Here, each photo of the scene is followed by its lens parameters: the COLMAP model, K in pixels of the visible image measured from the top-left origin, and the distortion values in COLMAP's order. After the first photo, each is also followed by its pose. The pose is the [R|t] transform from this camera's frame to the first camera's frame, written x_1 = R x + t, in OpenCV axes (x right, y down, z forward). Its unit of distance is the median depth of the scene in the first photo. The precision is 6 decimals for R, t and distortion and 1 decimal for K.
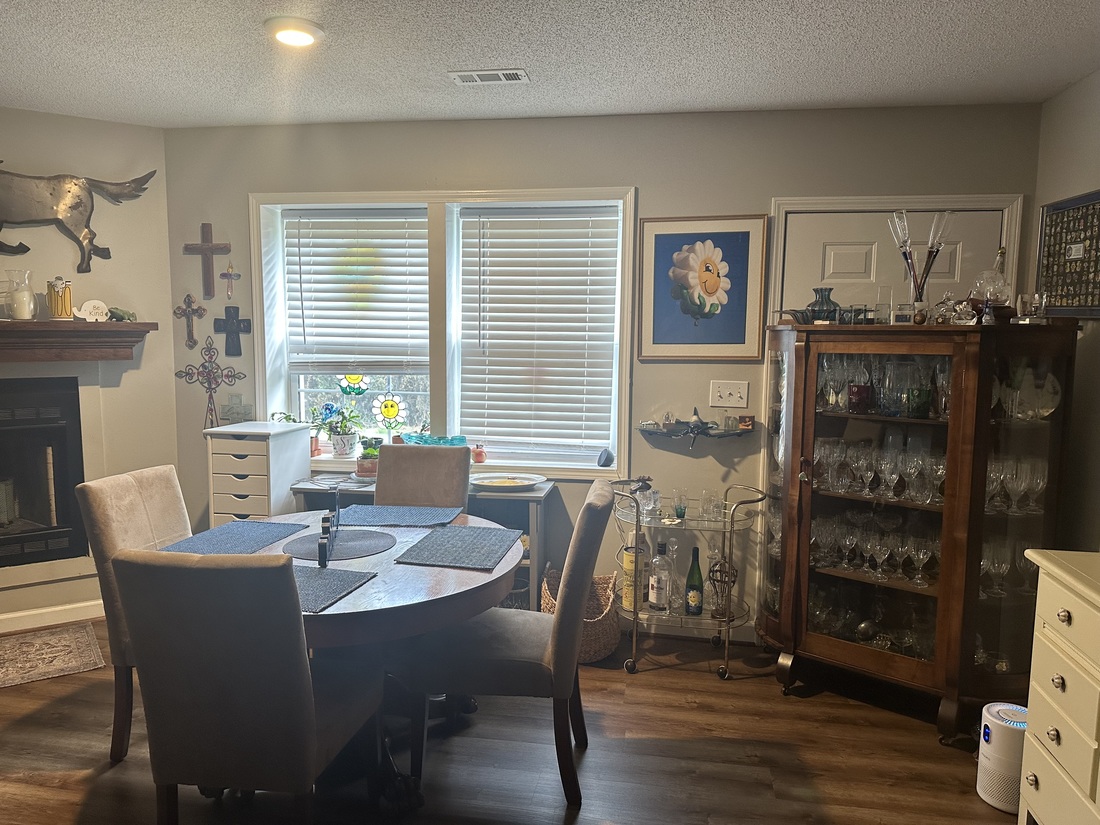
lens RADIAL K [[777.4, 0, 549.3], [0, 777.4, 412.2], [0, 0, 1]] dist [0.042189, -0.052841]
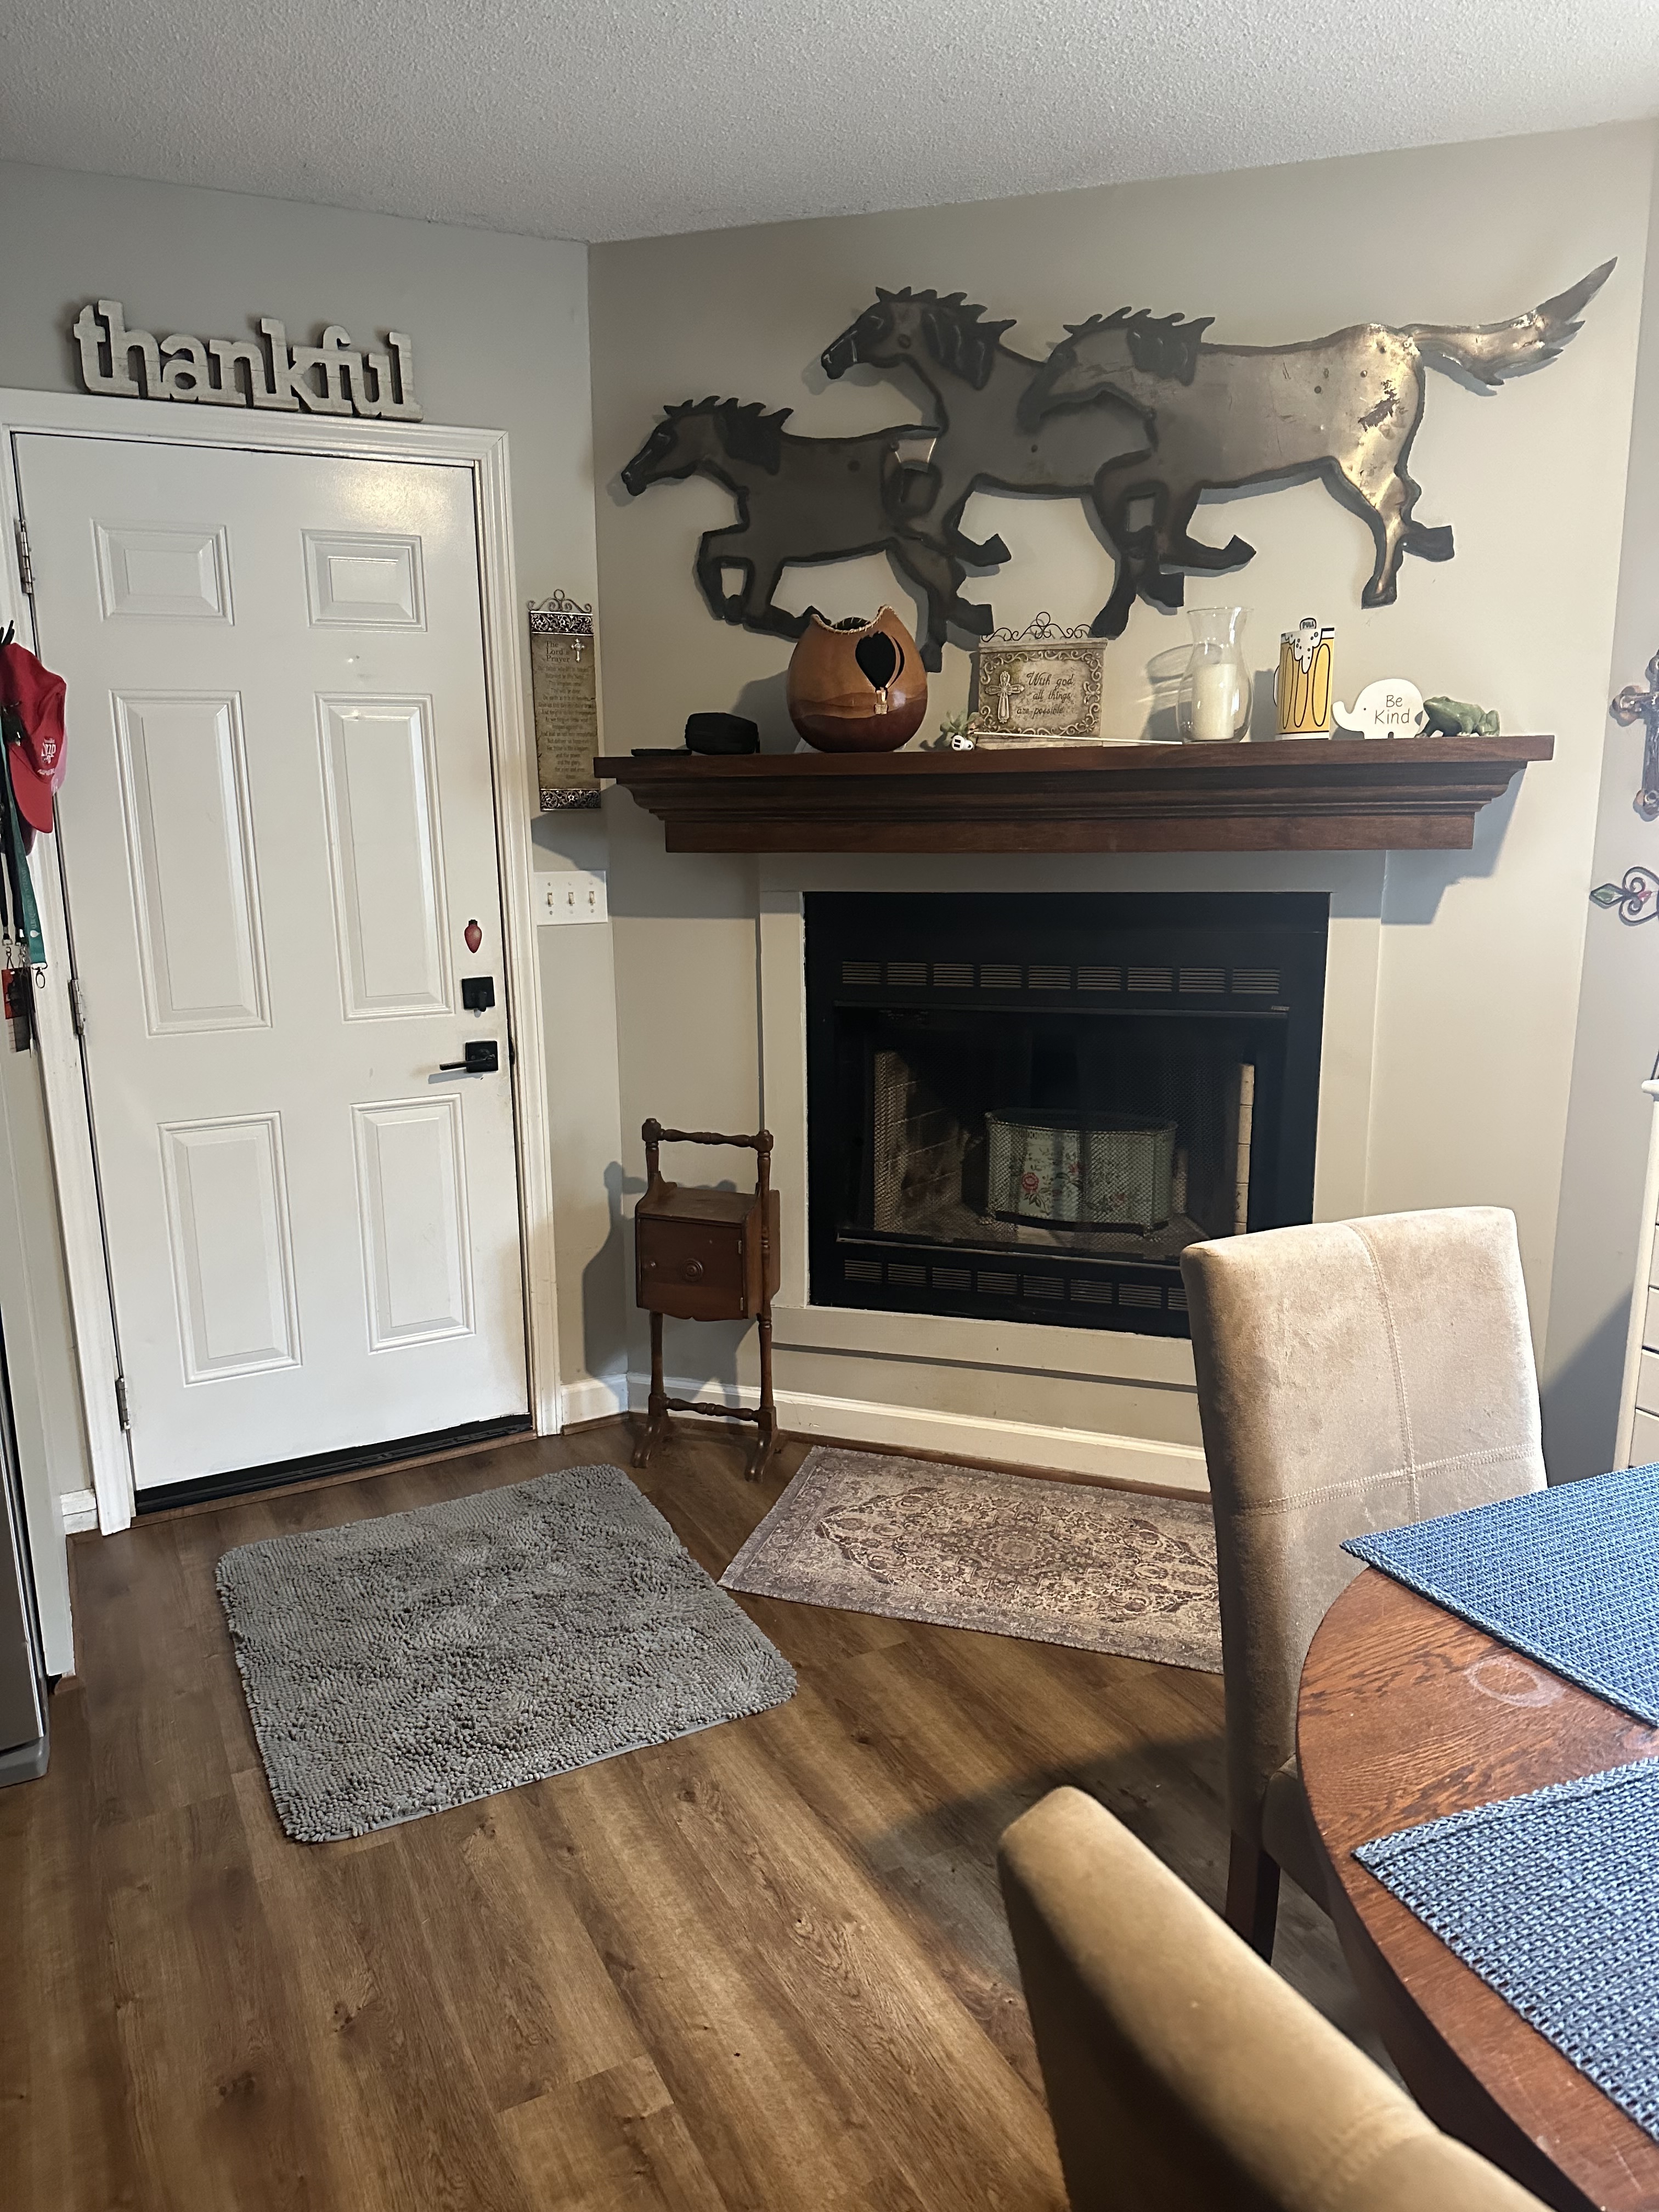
lens RADIAL K [[1563.3, 0, 819.1], [0, 1563.3, 1106.3], [0, 0, 1]] dist [0.042189, -0.052841]
pose [[0.603704, 0.146412, -0.783648, -0.143230], [-0.073661, 0.989030, 0.128038, -0.022161], [0.793798, -0.019573, 0.607867, 0.346439]]
